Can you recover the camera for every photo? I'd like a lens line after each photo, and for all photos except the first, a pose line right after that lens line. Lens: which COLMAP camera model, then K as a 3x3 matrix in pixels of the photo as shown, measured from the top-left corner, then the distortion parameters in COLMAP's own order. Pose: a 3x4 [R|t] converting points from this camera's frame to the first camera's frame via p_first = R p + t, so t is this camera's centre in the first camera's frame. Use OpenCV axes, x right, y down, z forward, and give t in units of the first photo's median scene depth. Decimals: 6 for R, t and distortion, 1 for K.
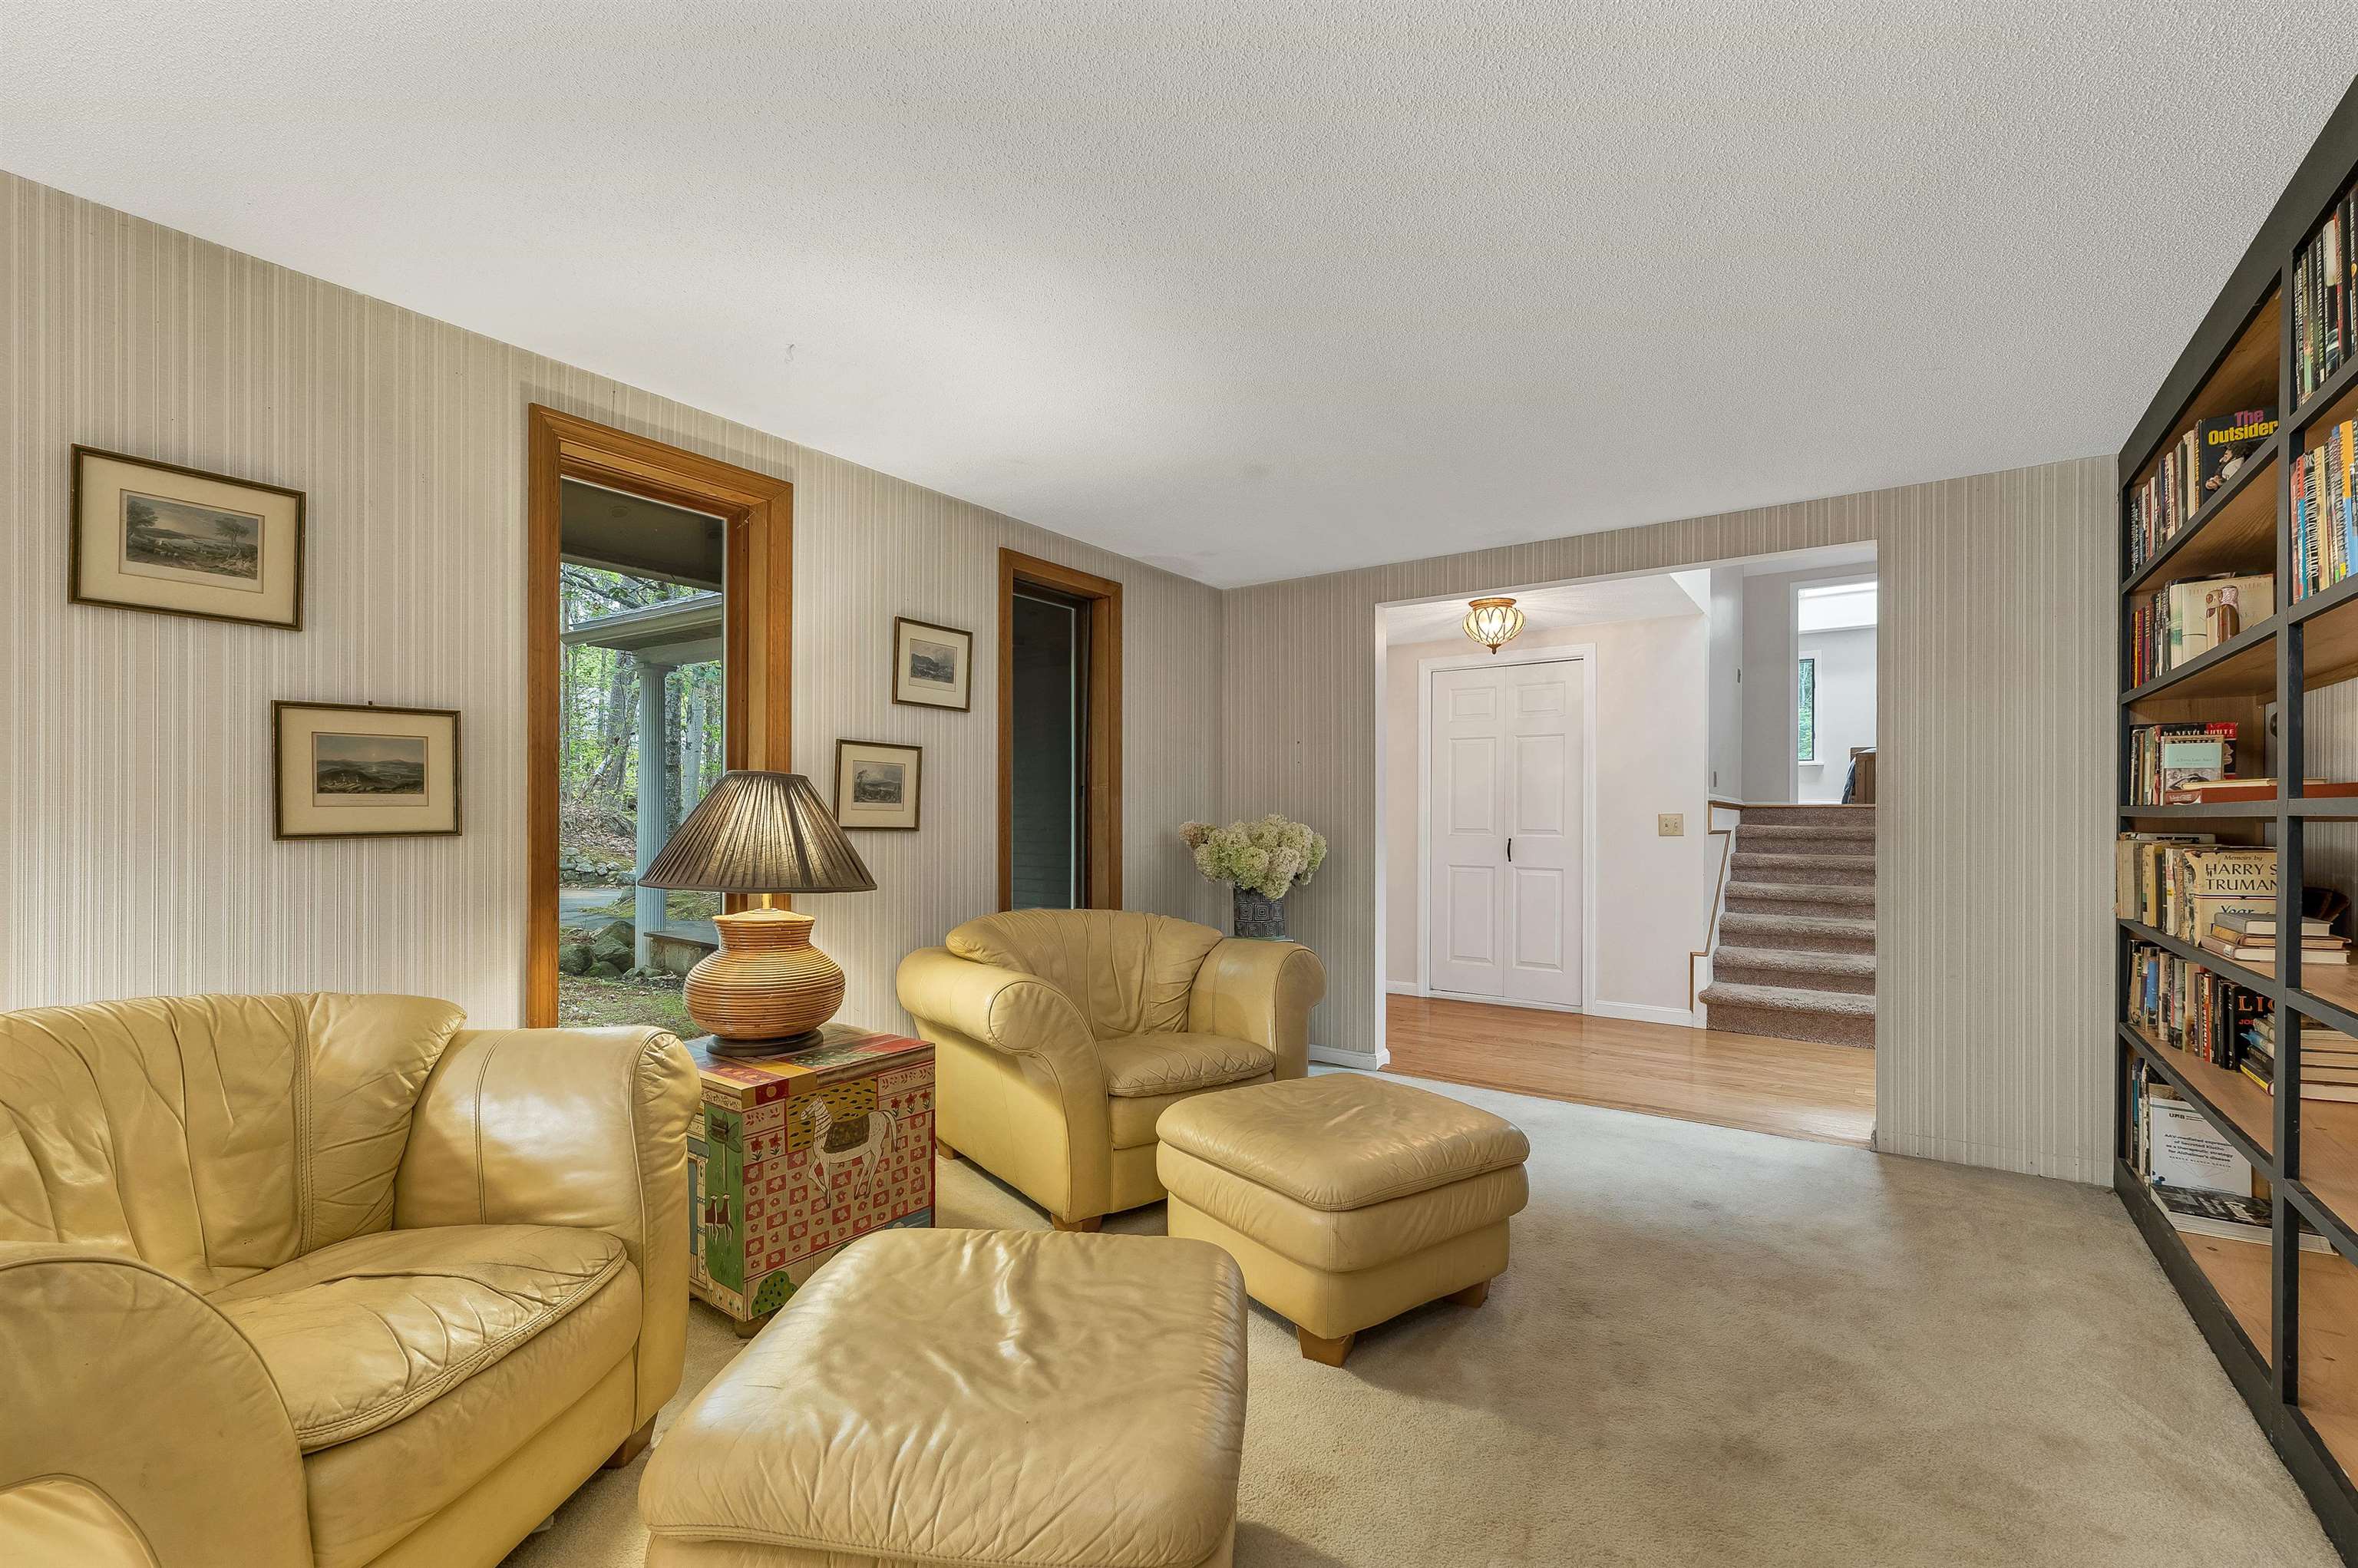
lens RADIAL K [[991.9, 0, 1165.5], [0, 991.9, 810.4], [0, 0, 1]] dist [-0.001541, -0.000280]
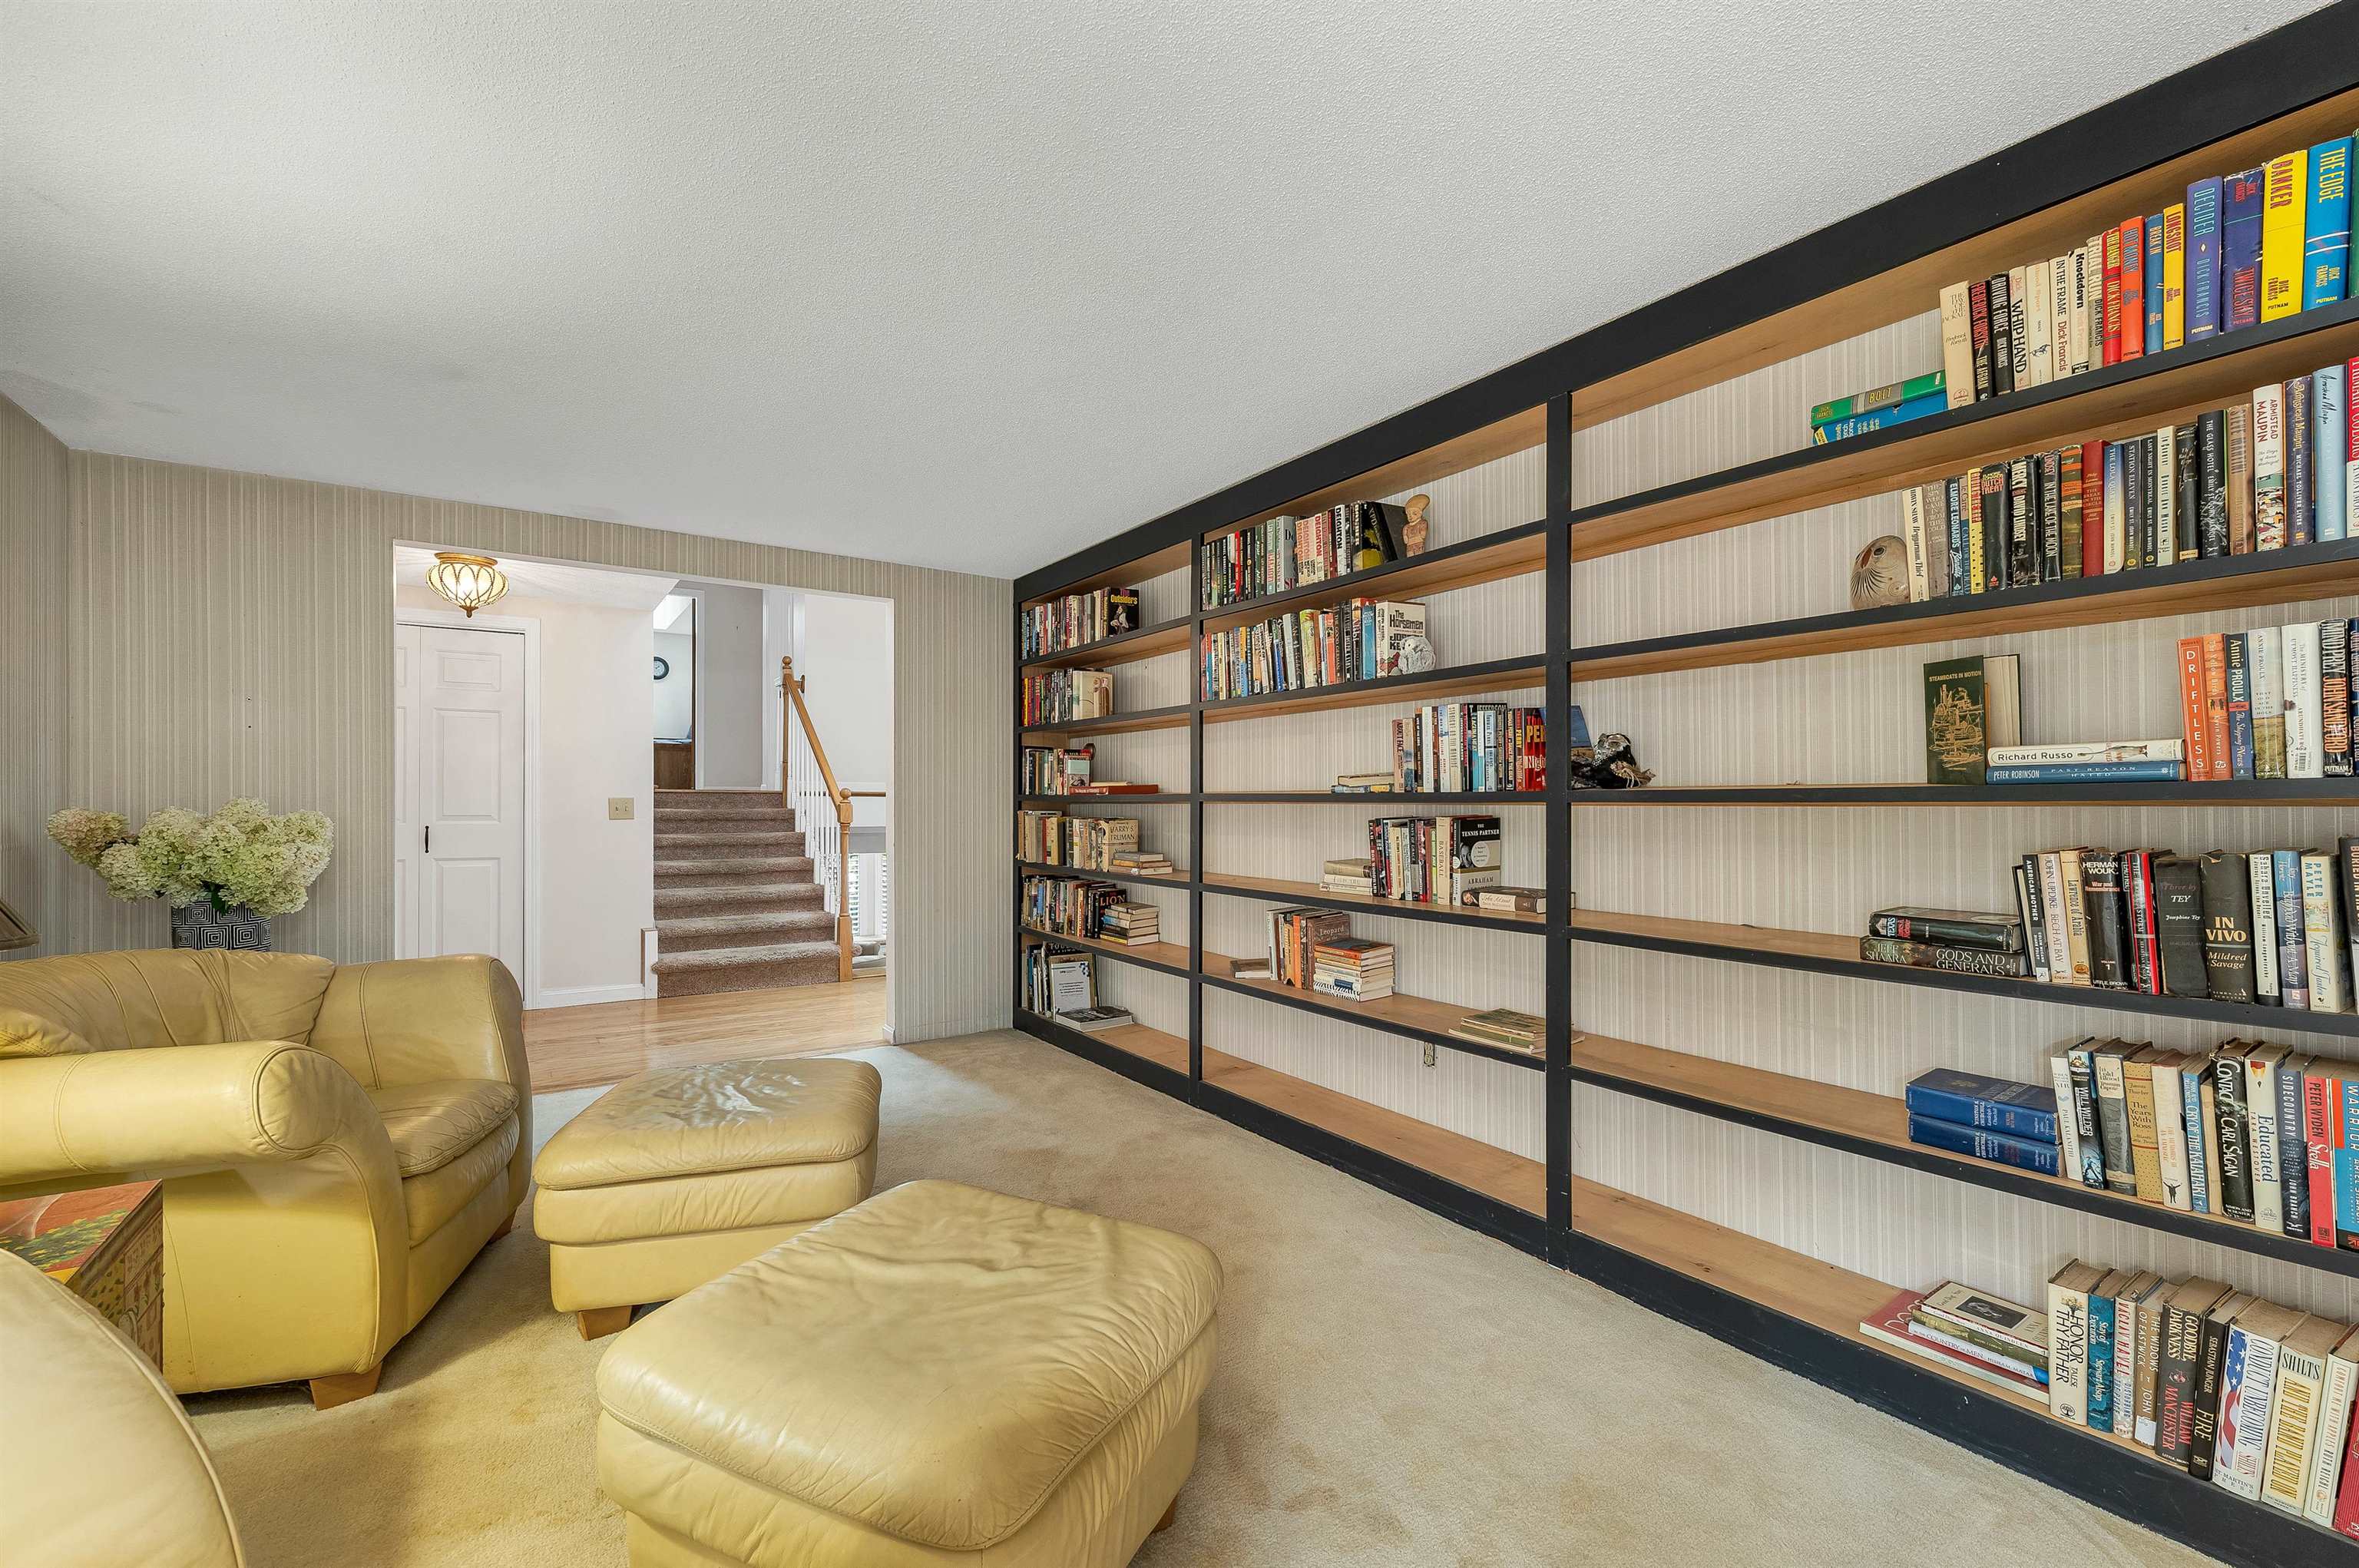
lens RADIAL K [[989.8, 0, 1167.3], [0, 989.8, 791.6], [0, 0, 1]] dist [0.008157, -0.000240]
pose [[0.355945, 0.008397, 0.934469, -0.524946], [-0.006050, 0.999959, -0.006681, -0.000196], [-0.934487, -0.003276, 0.355981, 0.192642]]
